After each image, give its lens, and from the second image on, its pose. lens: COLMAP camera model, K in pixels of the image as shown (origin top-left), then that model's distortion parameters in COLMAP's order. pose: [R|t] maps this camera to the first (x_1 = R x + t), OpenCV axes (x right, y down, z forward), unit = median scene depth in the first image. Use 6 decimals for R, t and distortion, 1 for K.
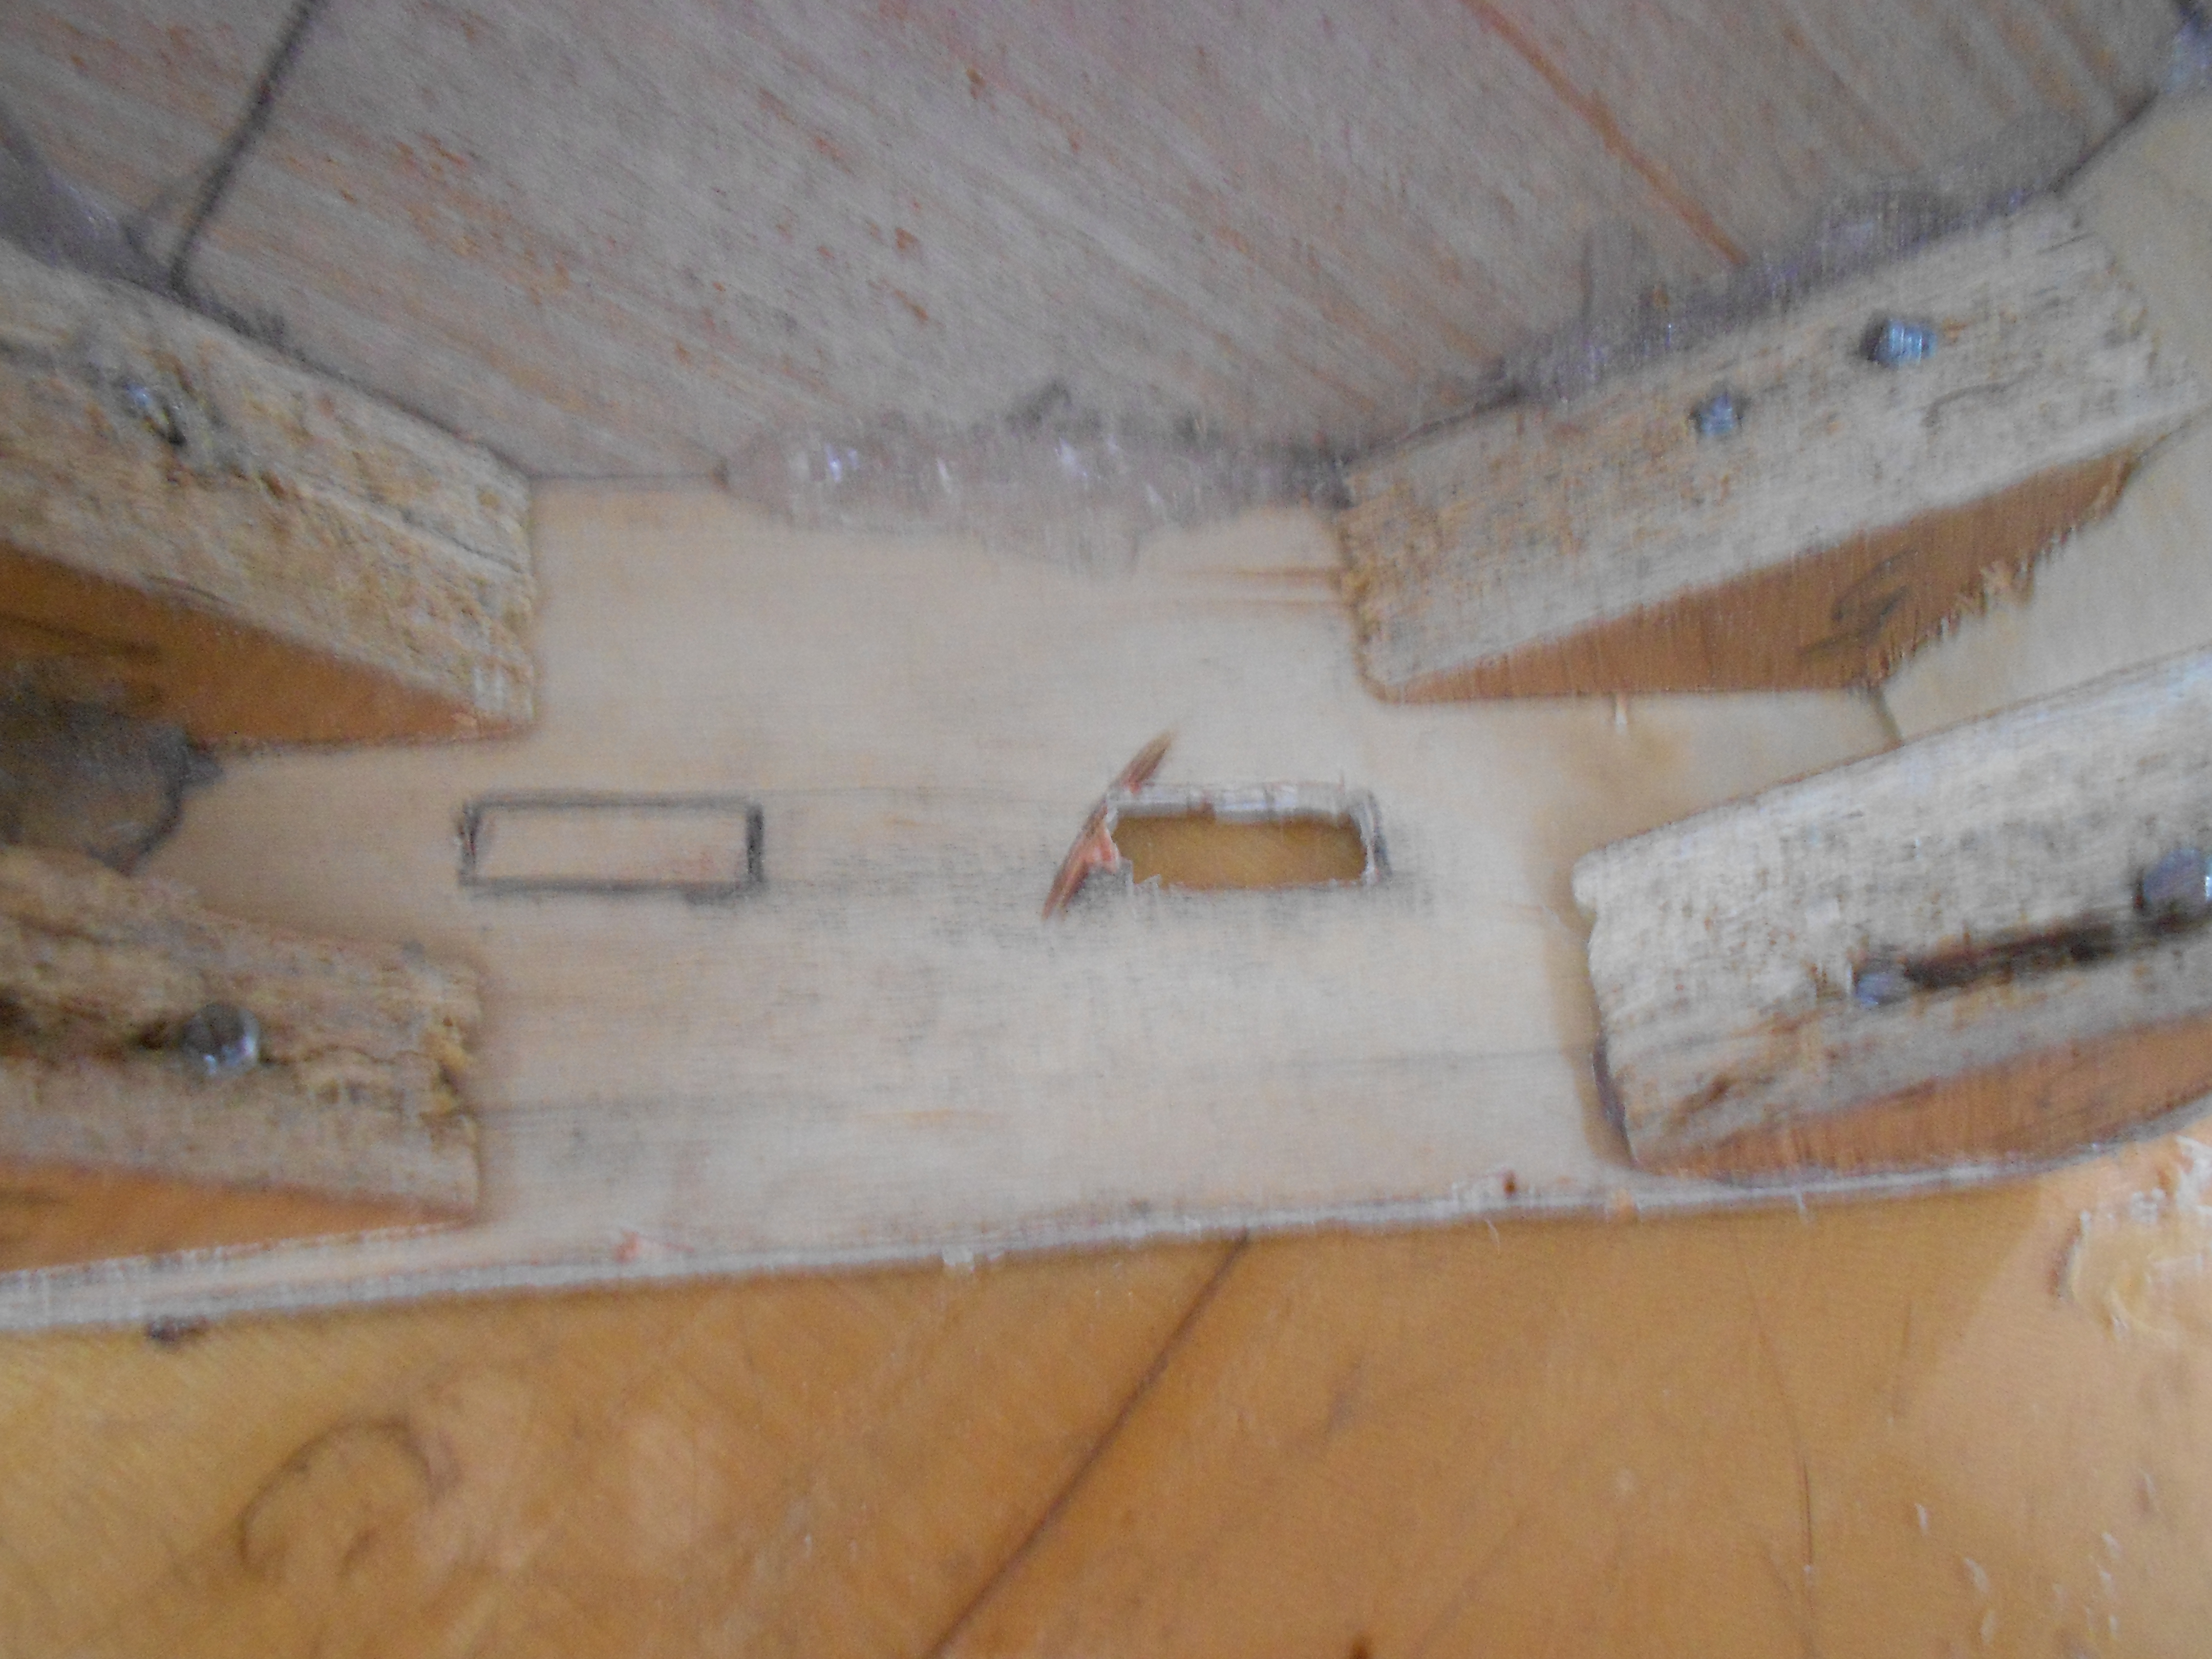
lens RADIAL K [[1712.6, 0, 1103.5], [0, 1712.6, 846.8], [0, 0, 1]] dist [0.028386, -0.009132]
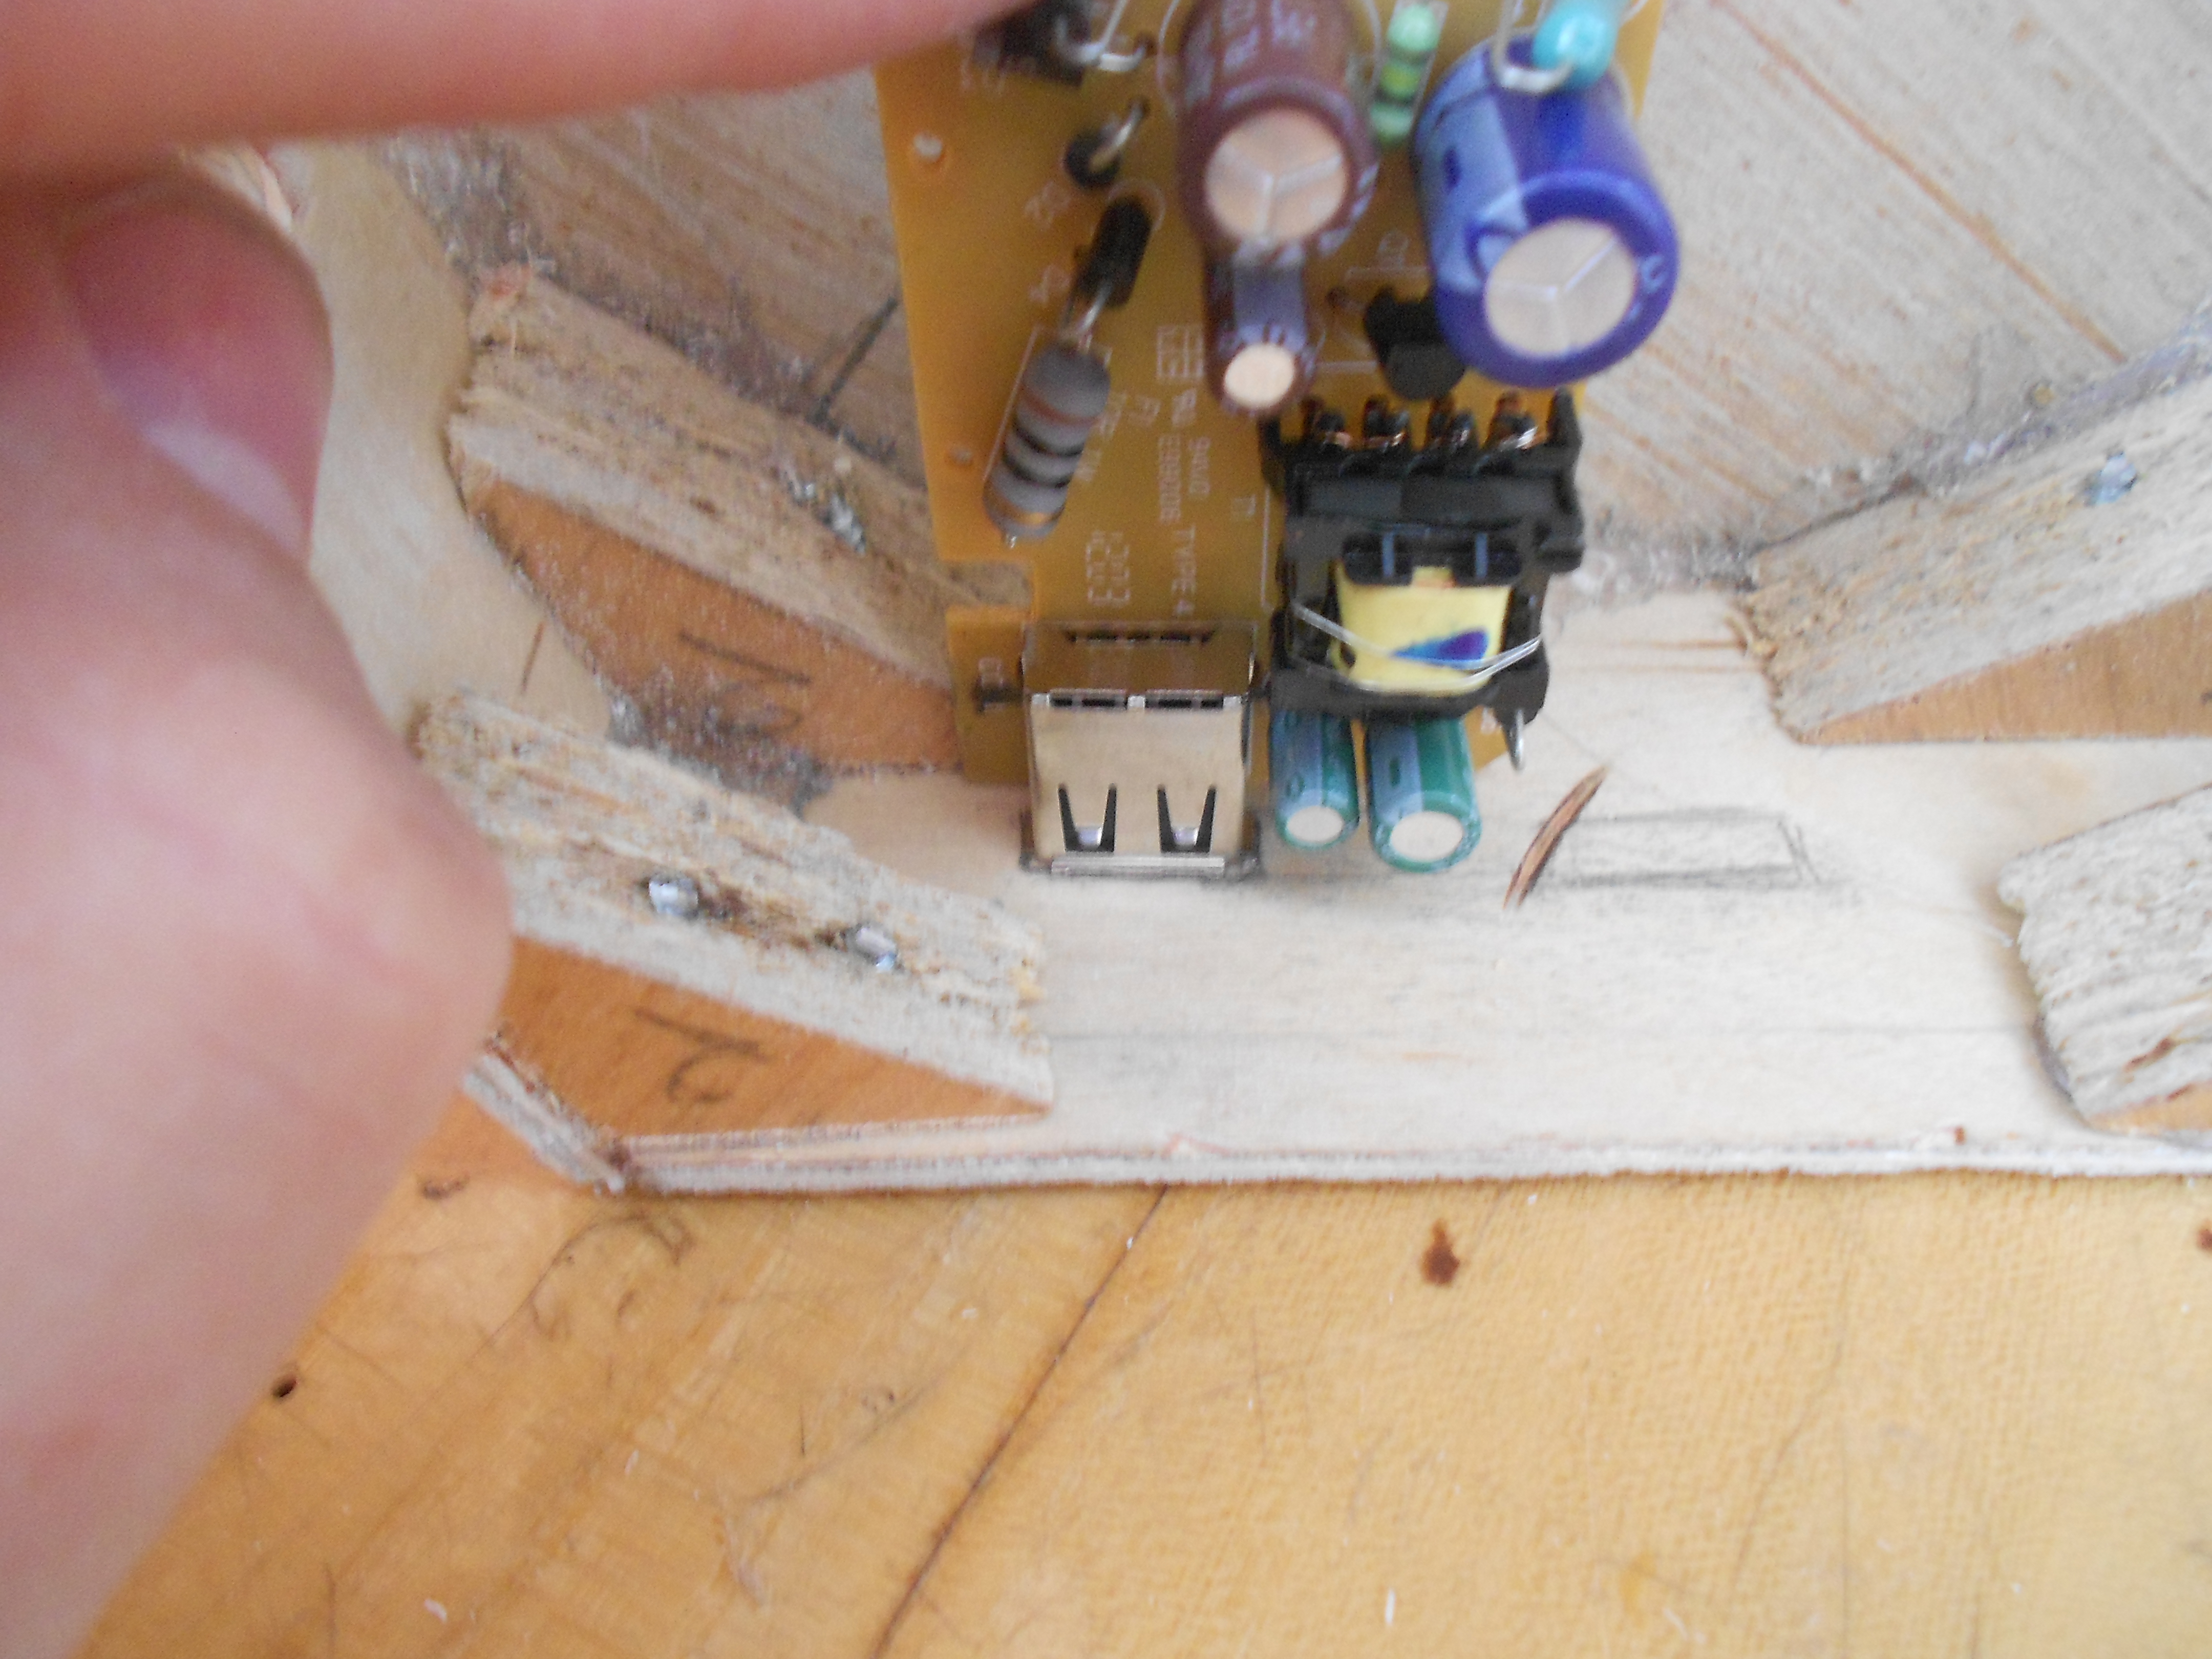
lens RADIAL K [[1712.6, 0, 1103.5], [0, 1712.6, 846.8], [0, 0, 1]] dist [0.028386, -0.009132]
pose [[0.986478, -0.002761, -0.163870, -0.110777], [-0.024995, 0.985628, -0.167073, 0.198297], [0.161976, 0.168910, 0.972231, -0.167457]]
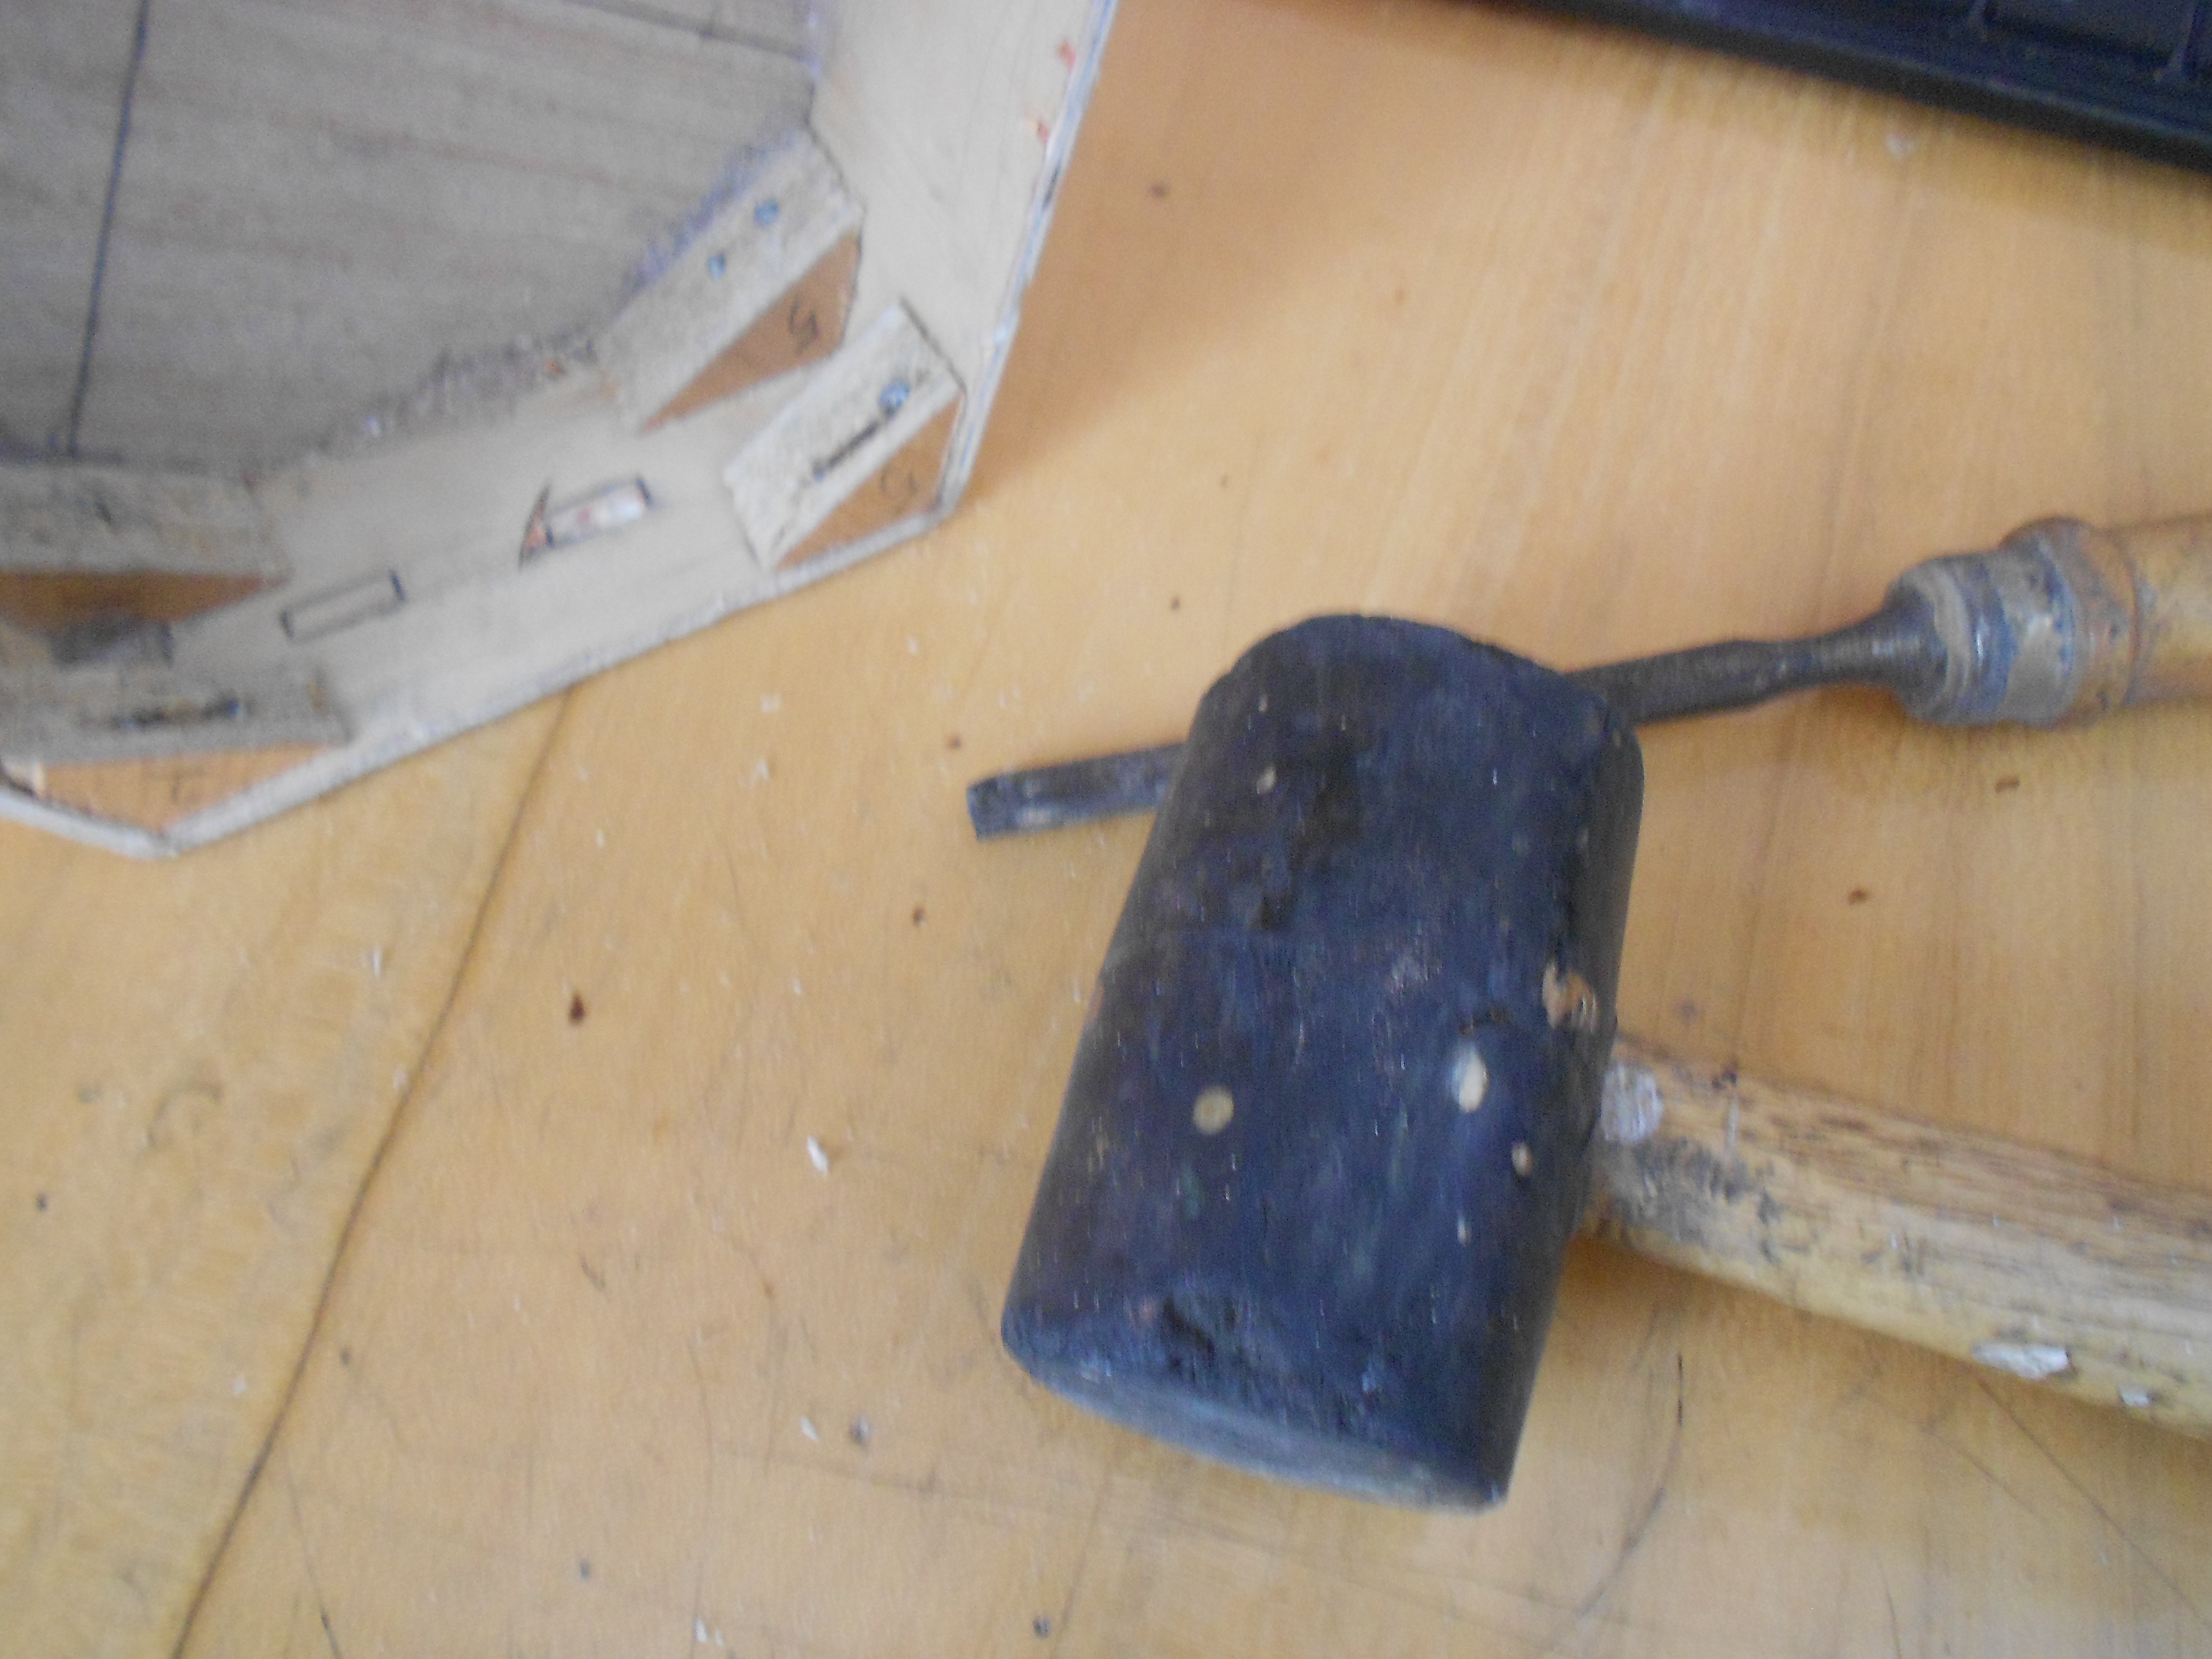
lens RADIAL K [[1712.6, 0, 1103.5], [0, 1712.6, 846.8], [0, 0, 1]] dist [0.028386, -0.009132]
pose [[0.924636, -0.377484, 0.050547, 0.461407], [0.366338, 0.917819, 0.152986, 0.332338], [-0.104142, -0.122939, 0.986935, -1.571671]]
